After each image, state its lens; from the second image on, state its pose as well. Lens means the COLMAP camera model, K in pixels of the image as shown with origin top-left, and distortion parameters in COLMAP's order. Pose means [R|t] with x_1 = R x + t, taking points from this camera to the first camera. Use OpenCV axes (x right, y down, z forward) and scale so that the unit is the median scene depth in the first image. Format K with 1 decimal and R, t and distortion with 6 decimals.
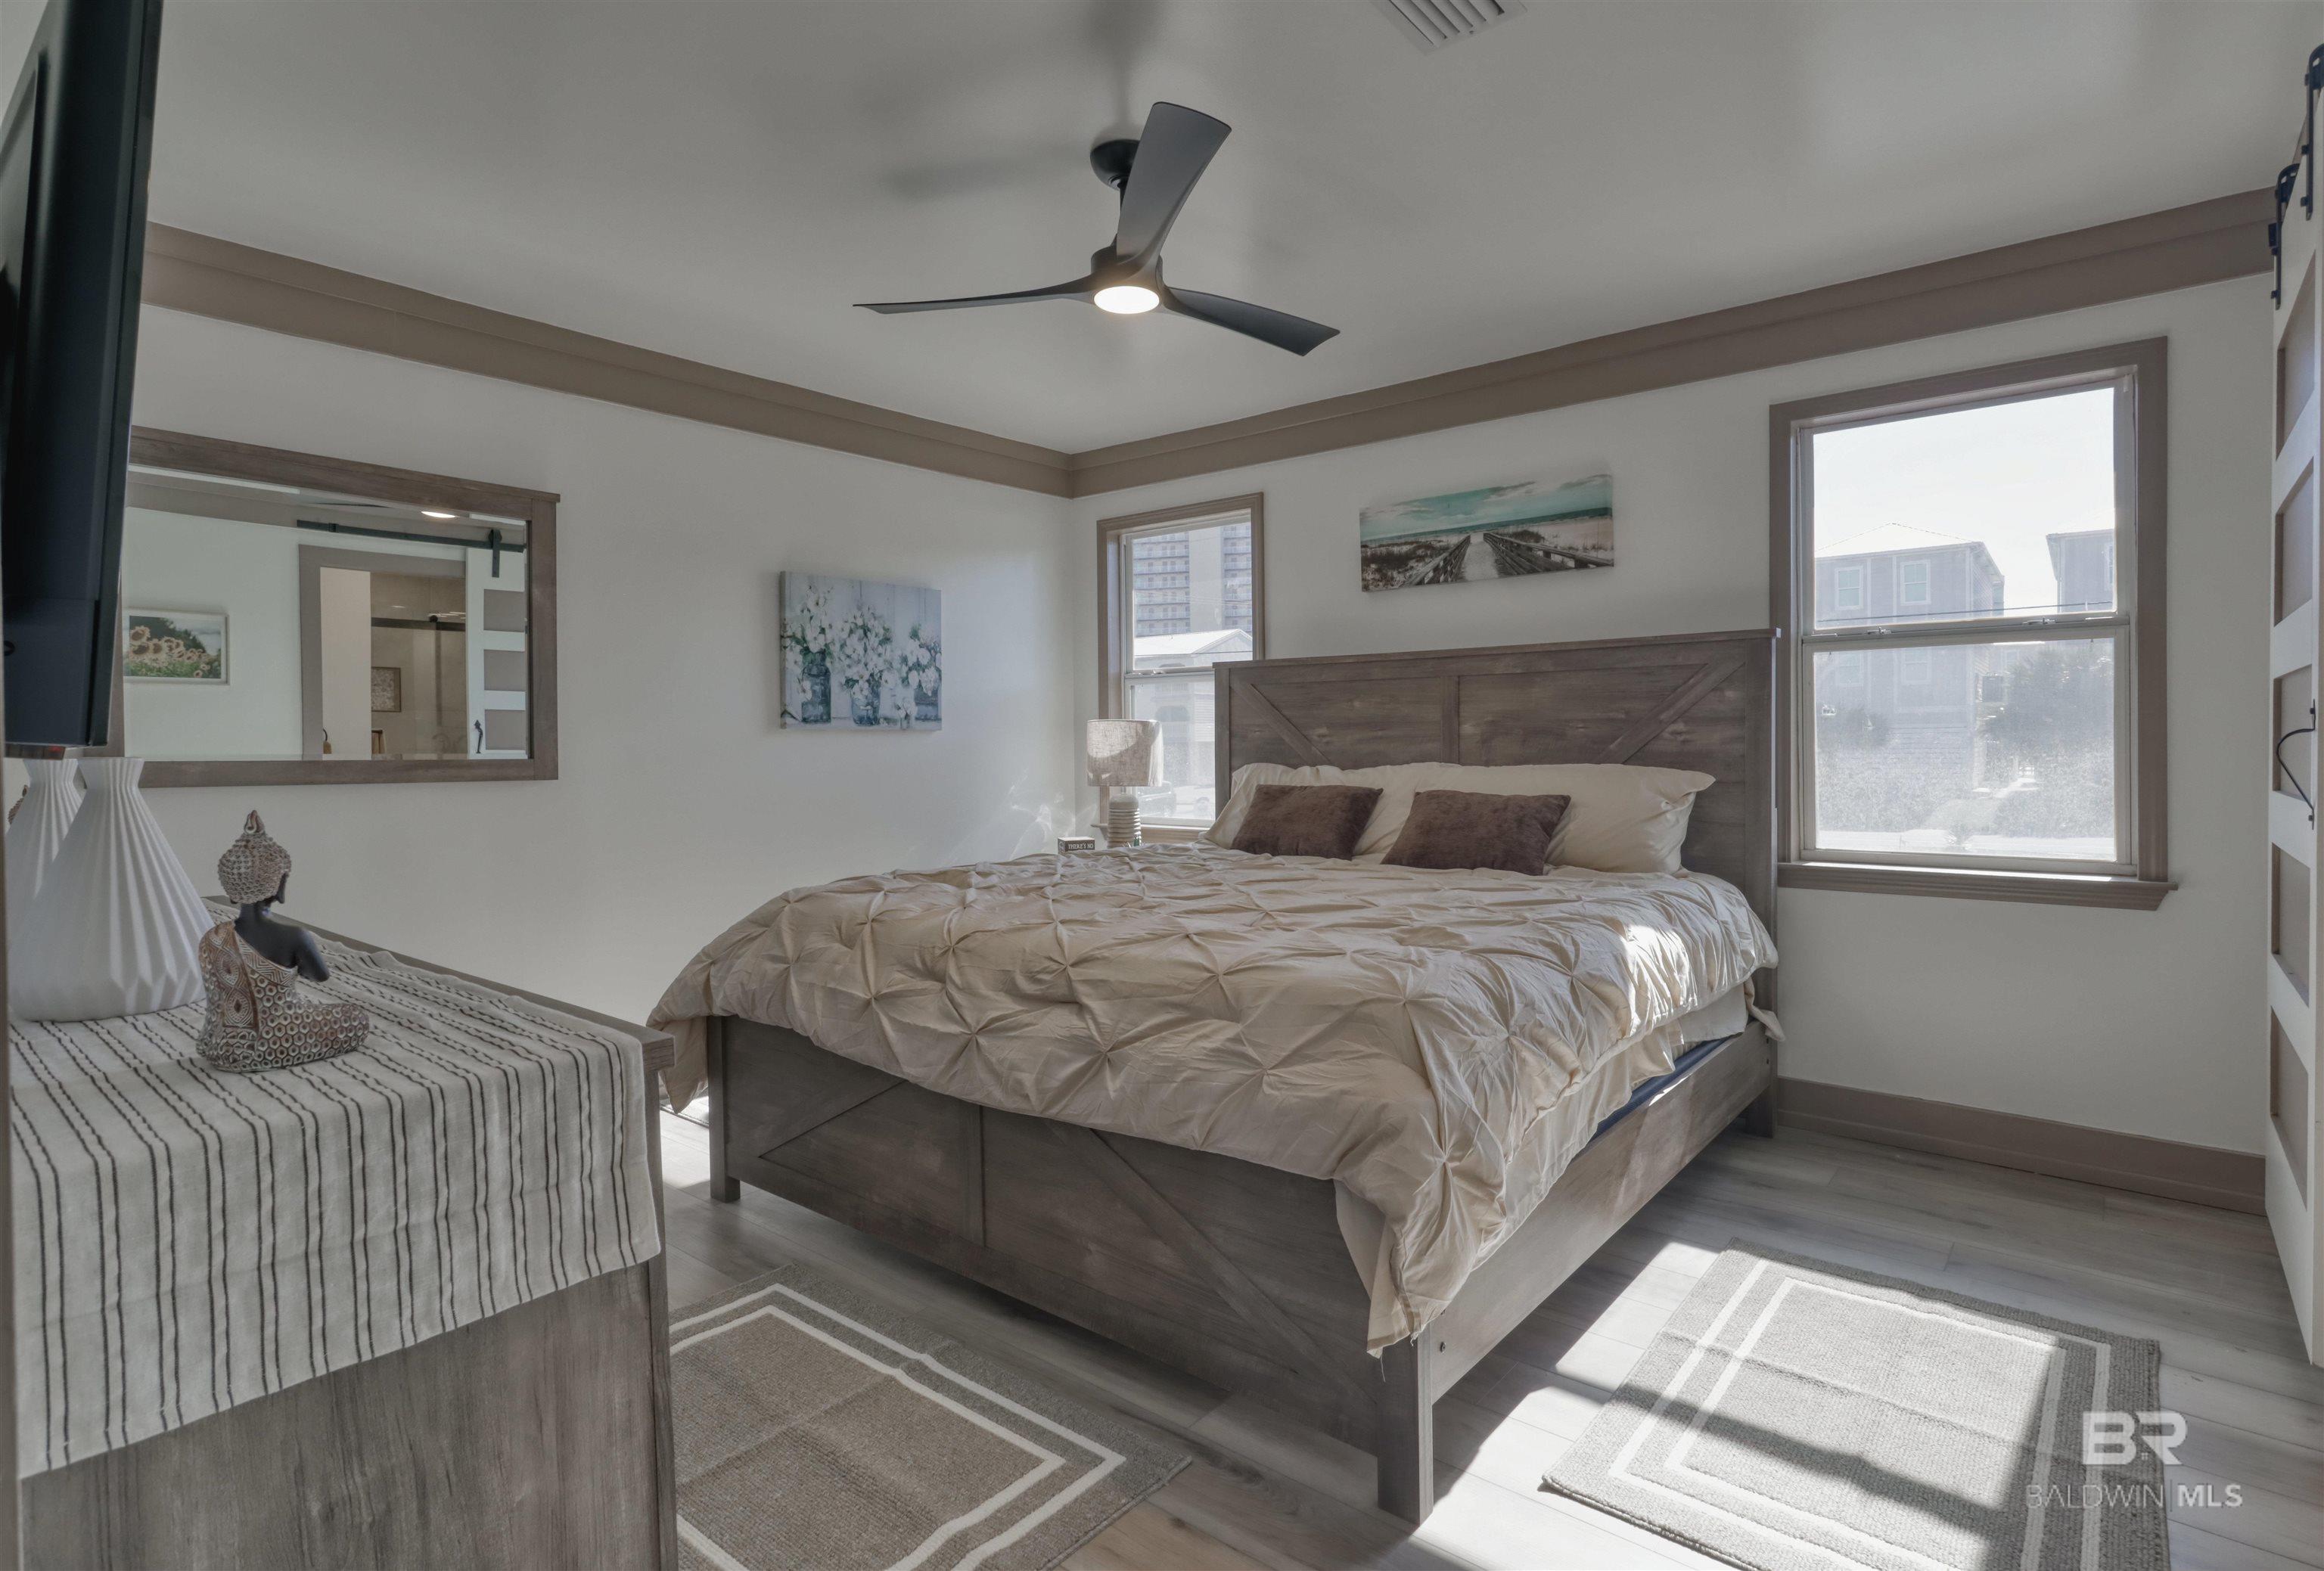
lens RADIAL K [[1167.4, 0, 1162.0], [0, 1167.4, 785.5], [0, 0, 1]] dist [-0.004286, 0.000060]
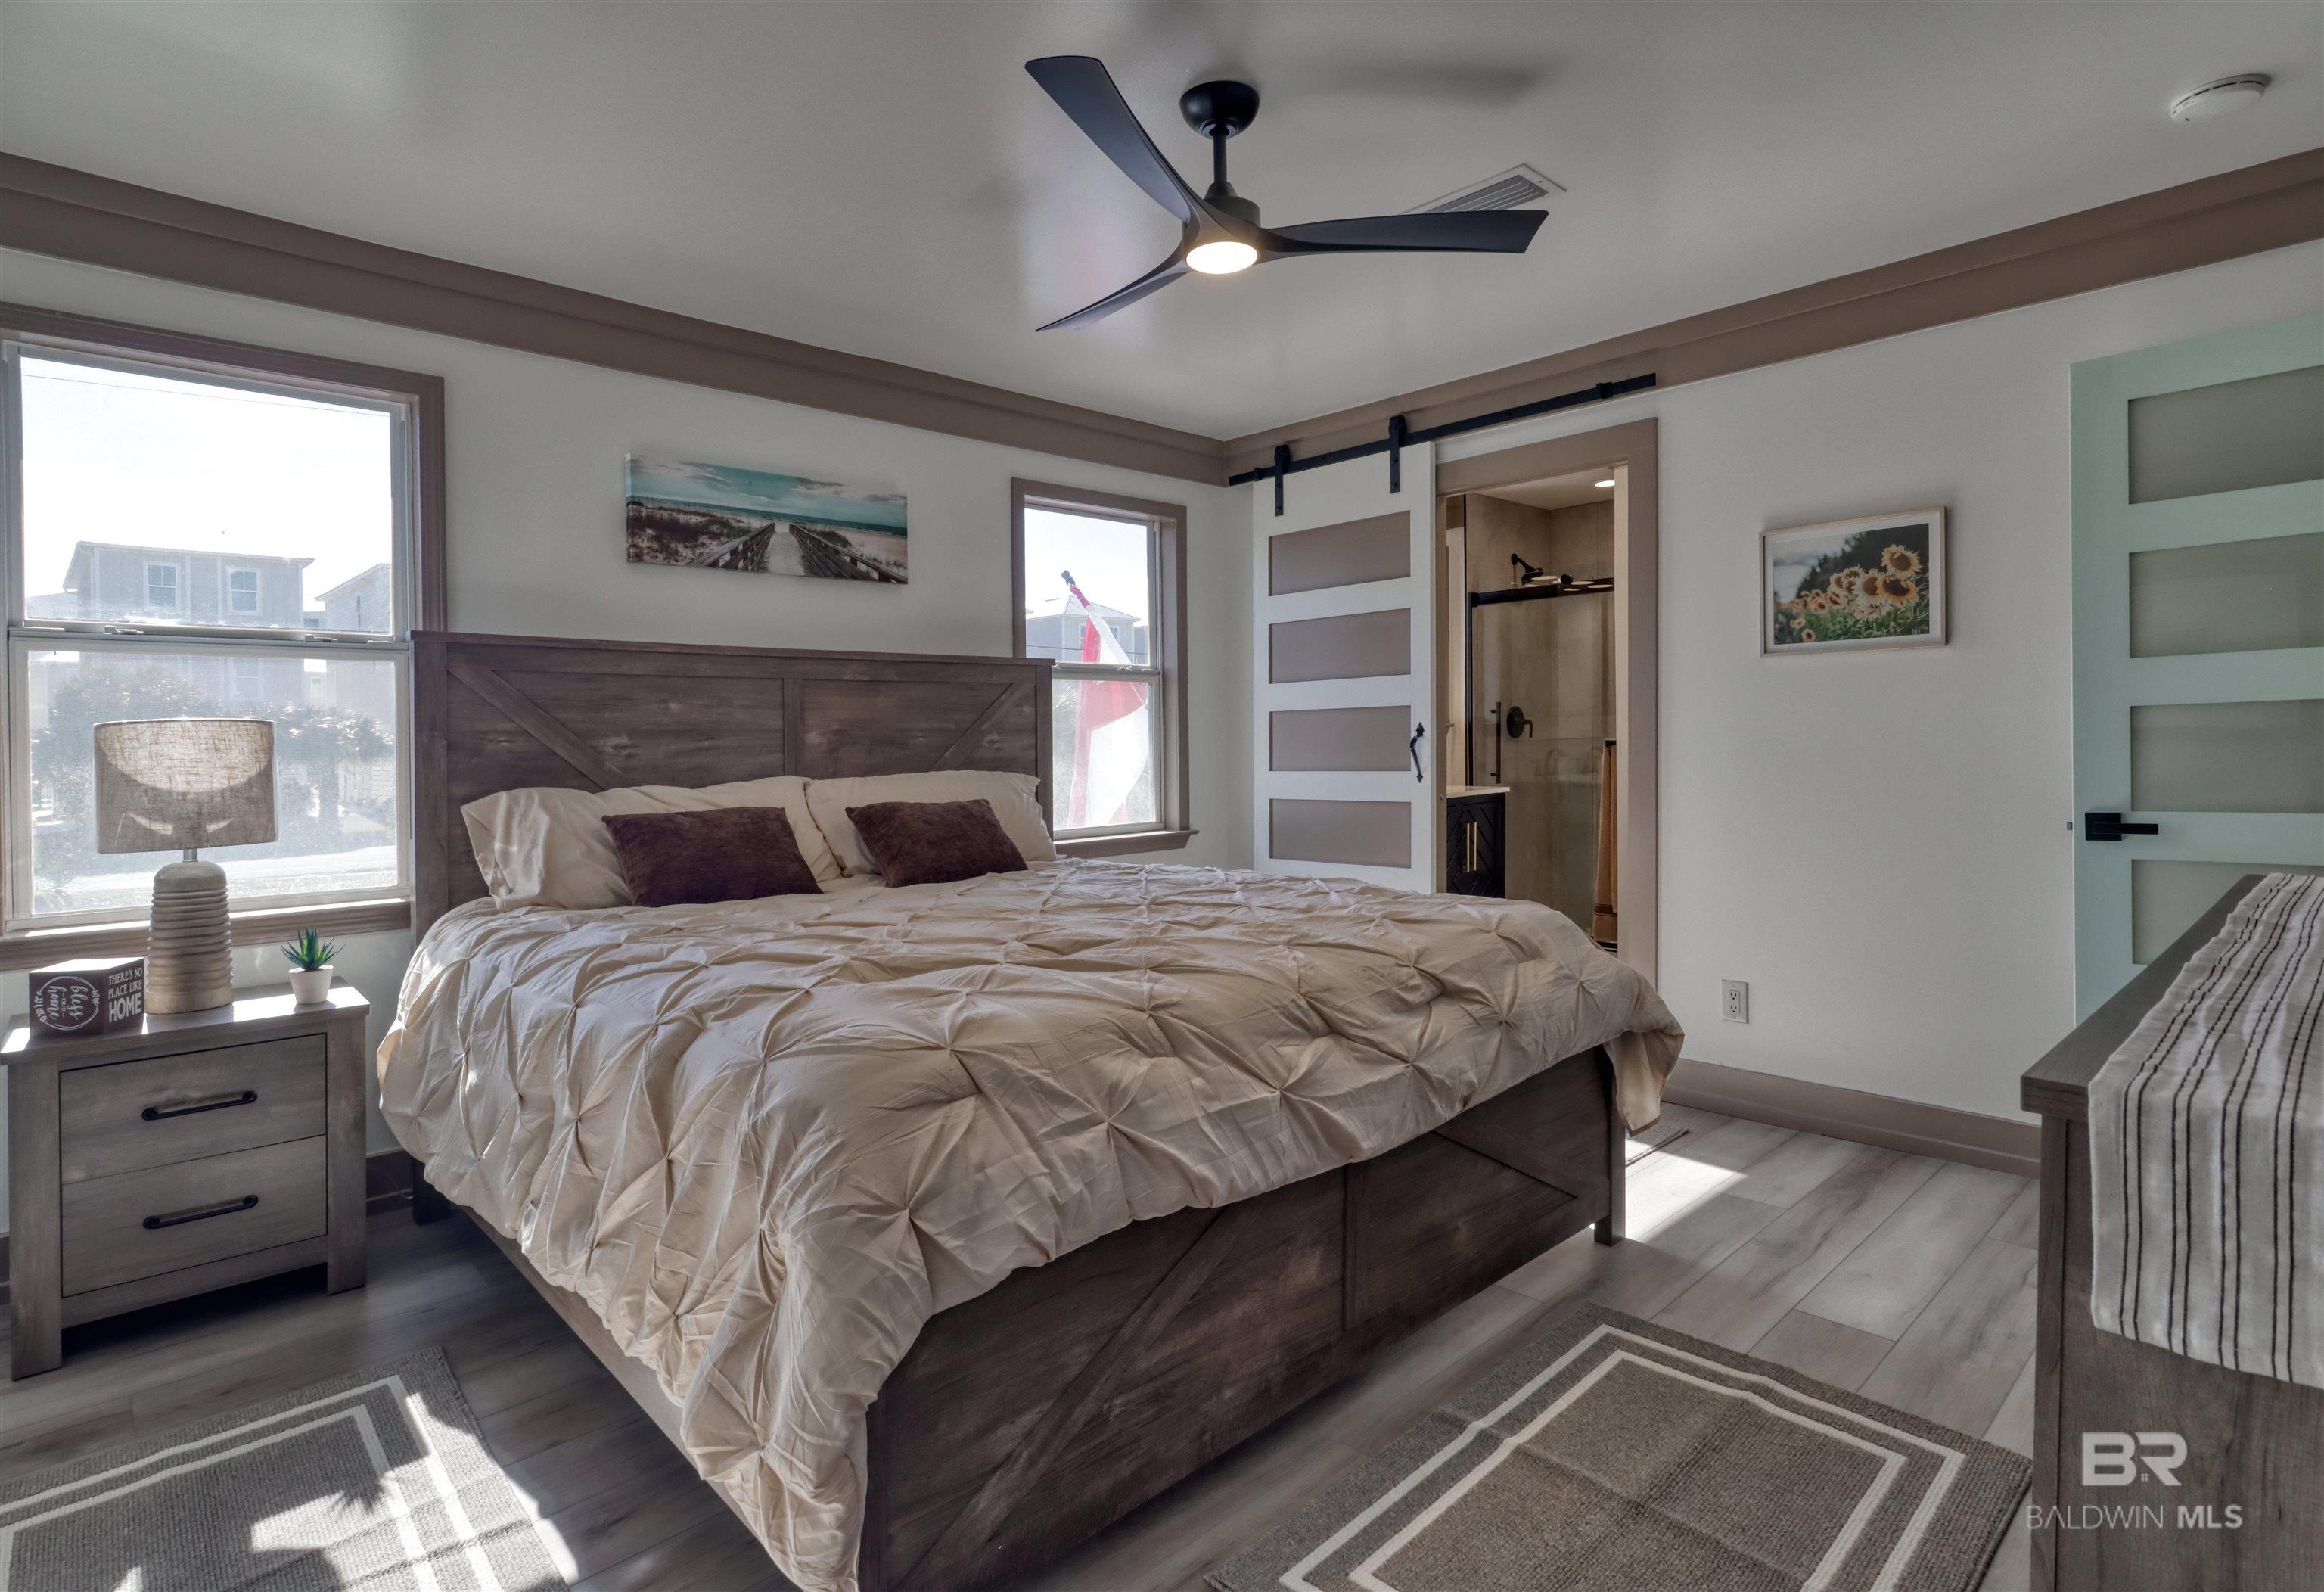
lens RADIAL K [[1175.5, 0, 1184.7], [0, 1175.5, 778.7], [0, 0, 1]] dist [0.002950, 0.000765]
pose [[0.107643, -0.028160, 0.993791, -0.625939], [0.055141, 0.998229, 0.022313, -0.021527], [-0.992659, 0.052397, 0.109005, 0.618031]]
